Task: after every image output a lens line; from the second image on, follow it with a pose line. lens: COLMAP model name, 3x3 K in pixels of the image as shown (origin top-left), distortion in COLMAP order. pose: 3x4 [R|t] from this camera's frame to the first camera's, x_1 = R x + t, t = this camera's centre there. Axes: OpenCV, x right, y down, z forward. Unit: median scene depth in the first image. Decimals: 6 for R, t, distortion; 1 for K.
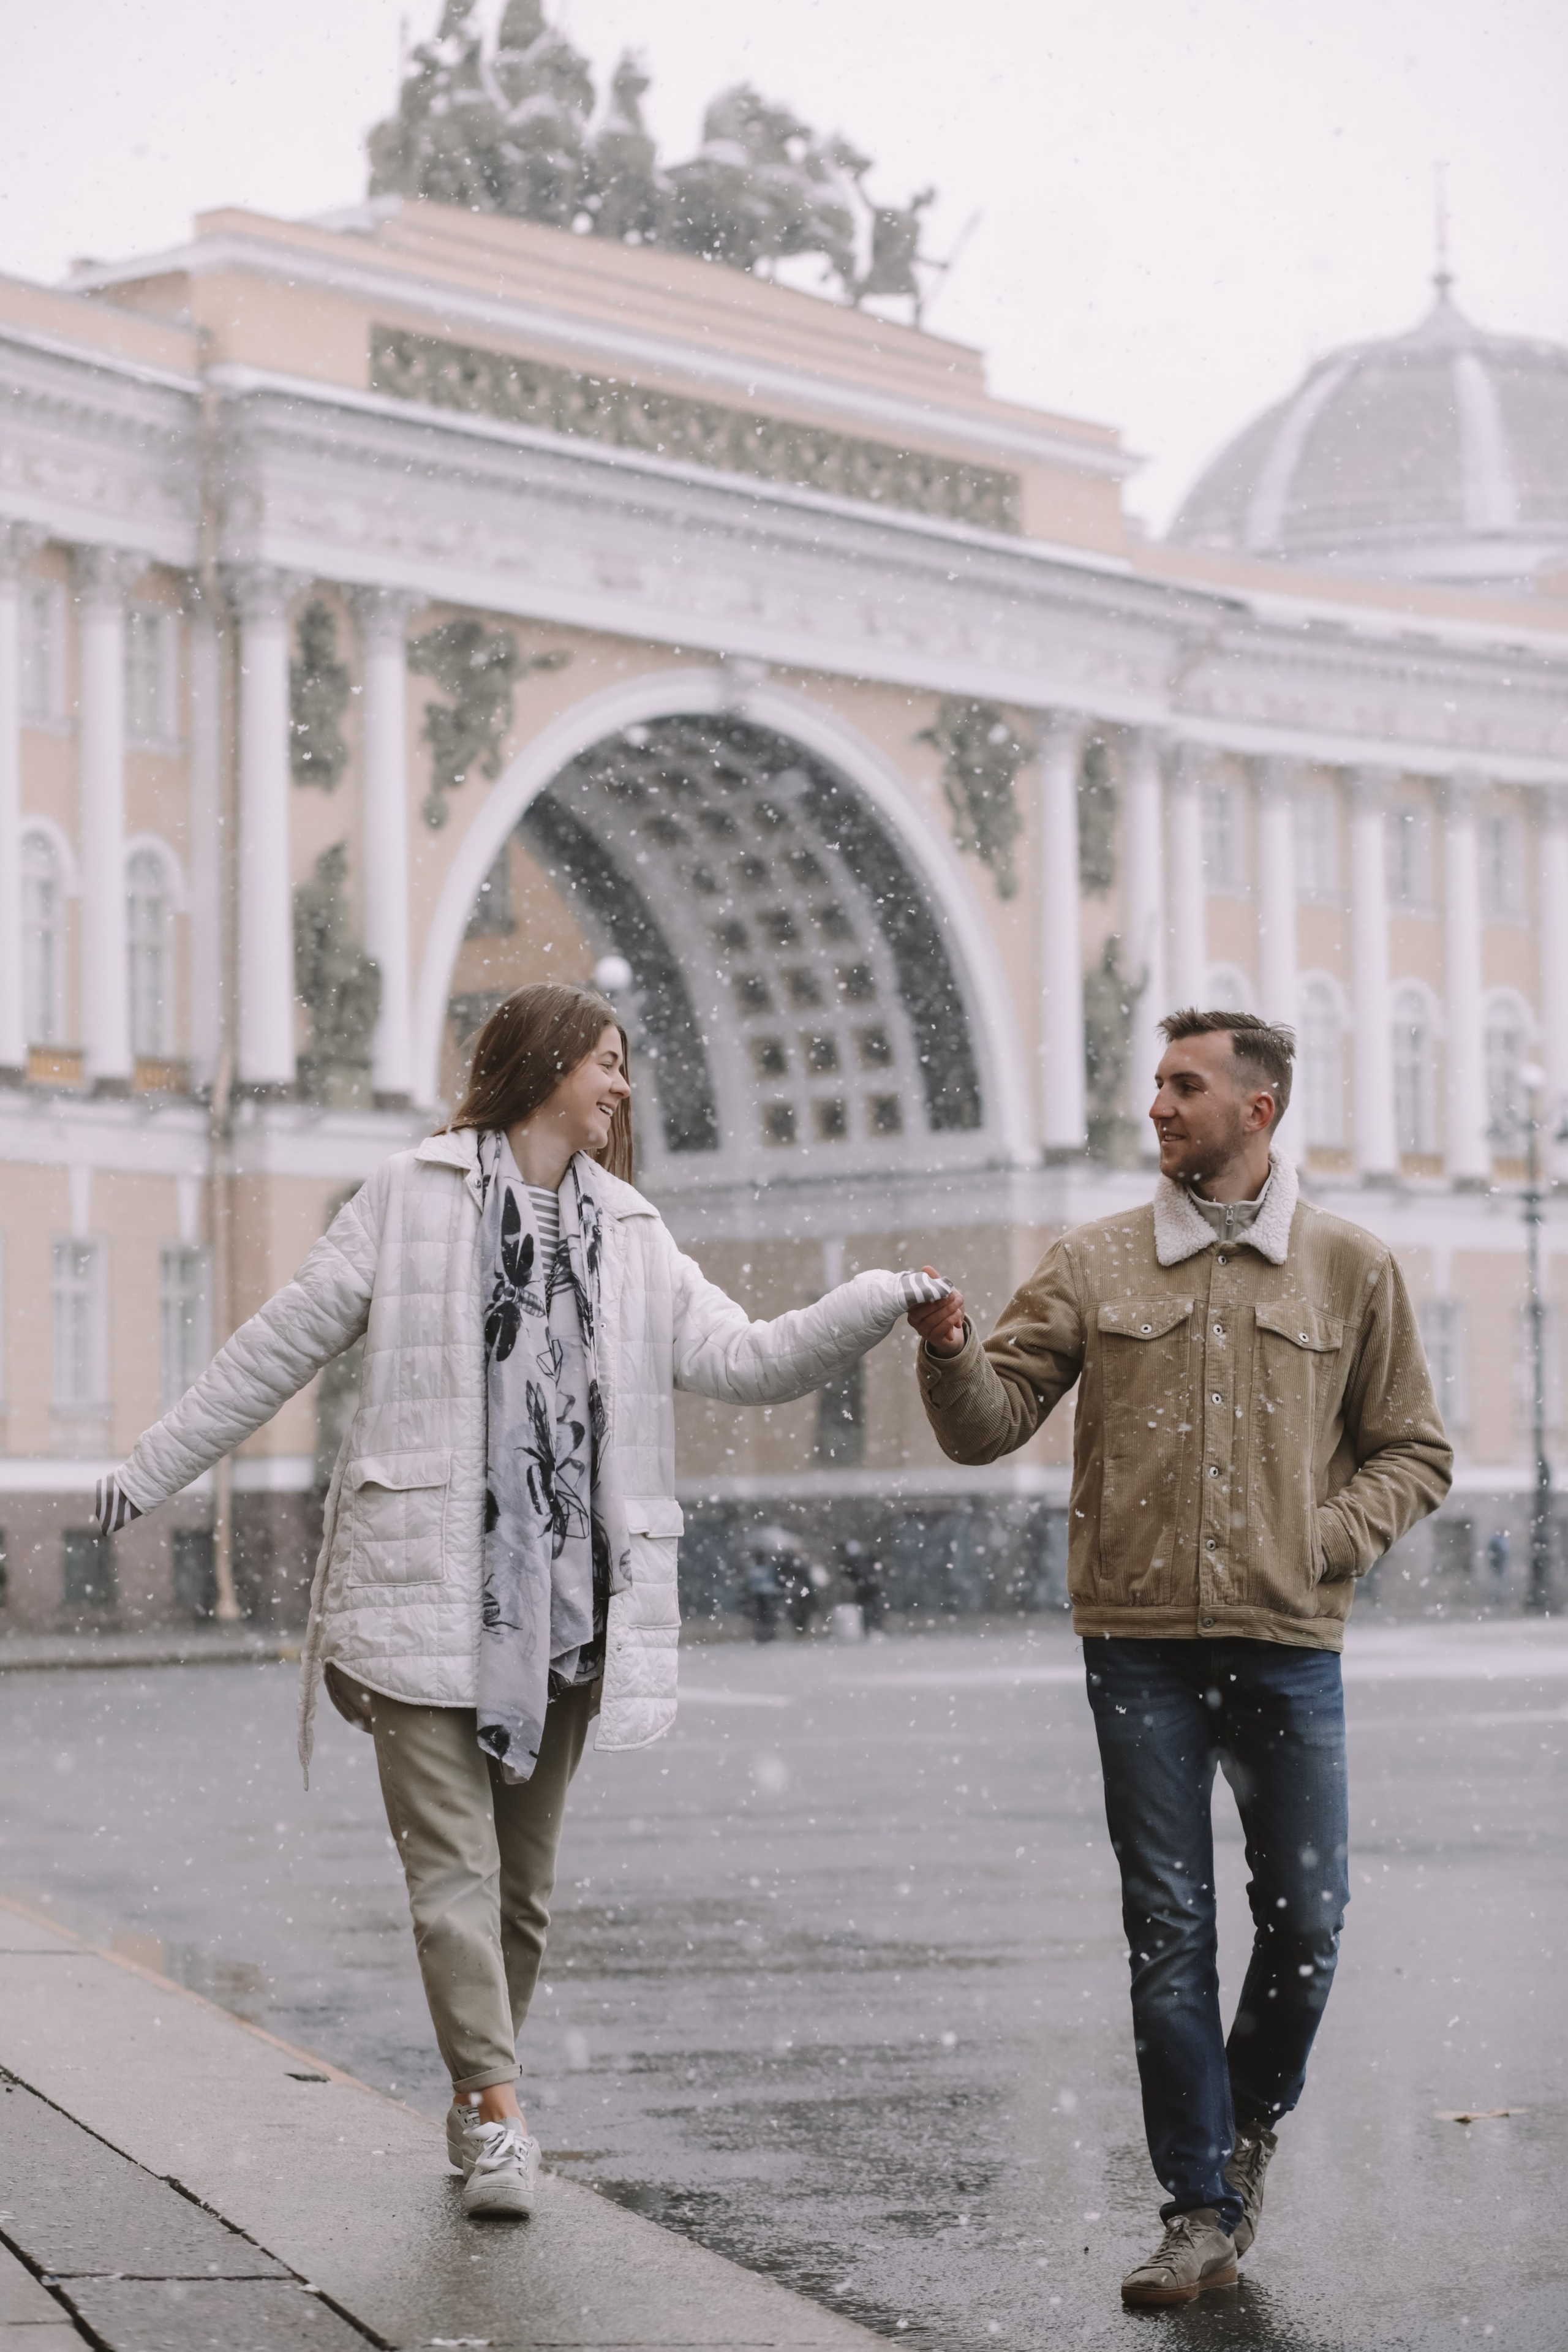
lens RADIAL K [[5698.0, 0, 777.2], [0, 5698.0, 1076.0], [0, 0, 1]] dist [-0.070188, 0.000000]
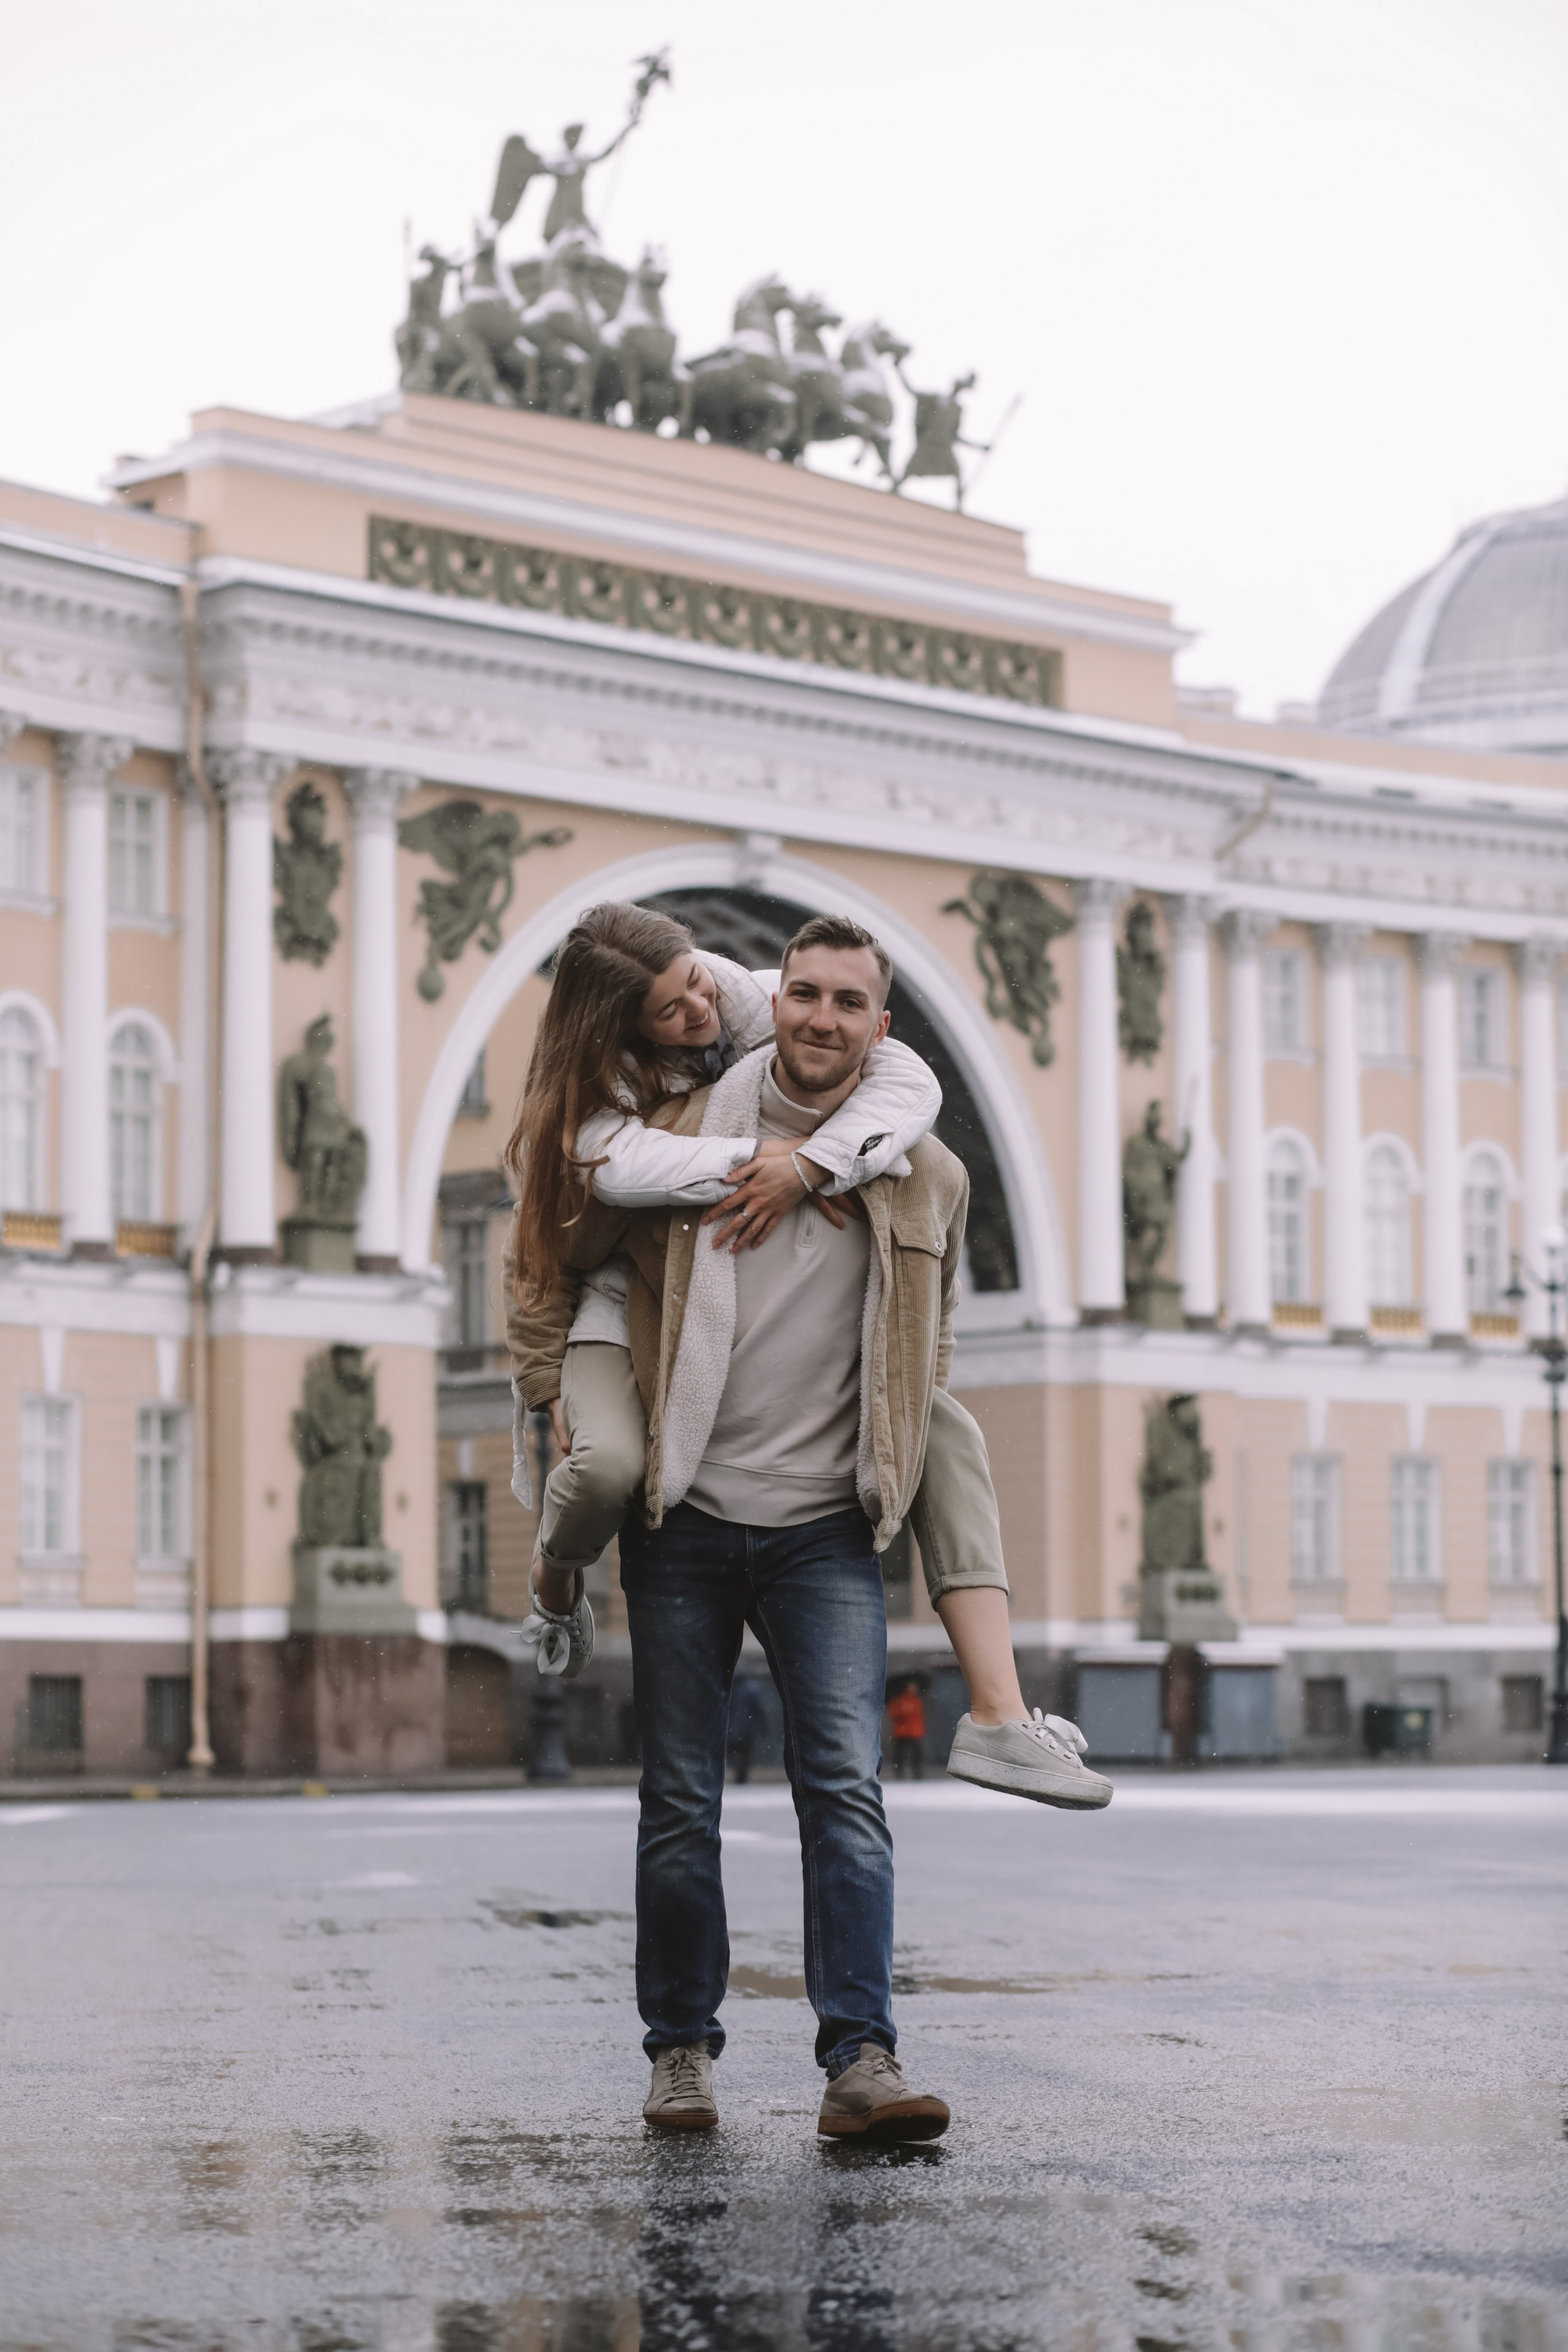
lens RADIAL K [[5698.0, 0, 881.1], [0, 5698.0, 1114.8], [0, 0, 1]] dist [-0.070188, 0.000000]
pose [[0.995432, -0.006520, -0.095246, 0.118641], [0.004246, 0.999701, -0.024062, 0.002501], [0.095374, 0.023548, 0.995163, -0.021584]]
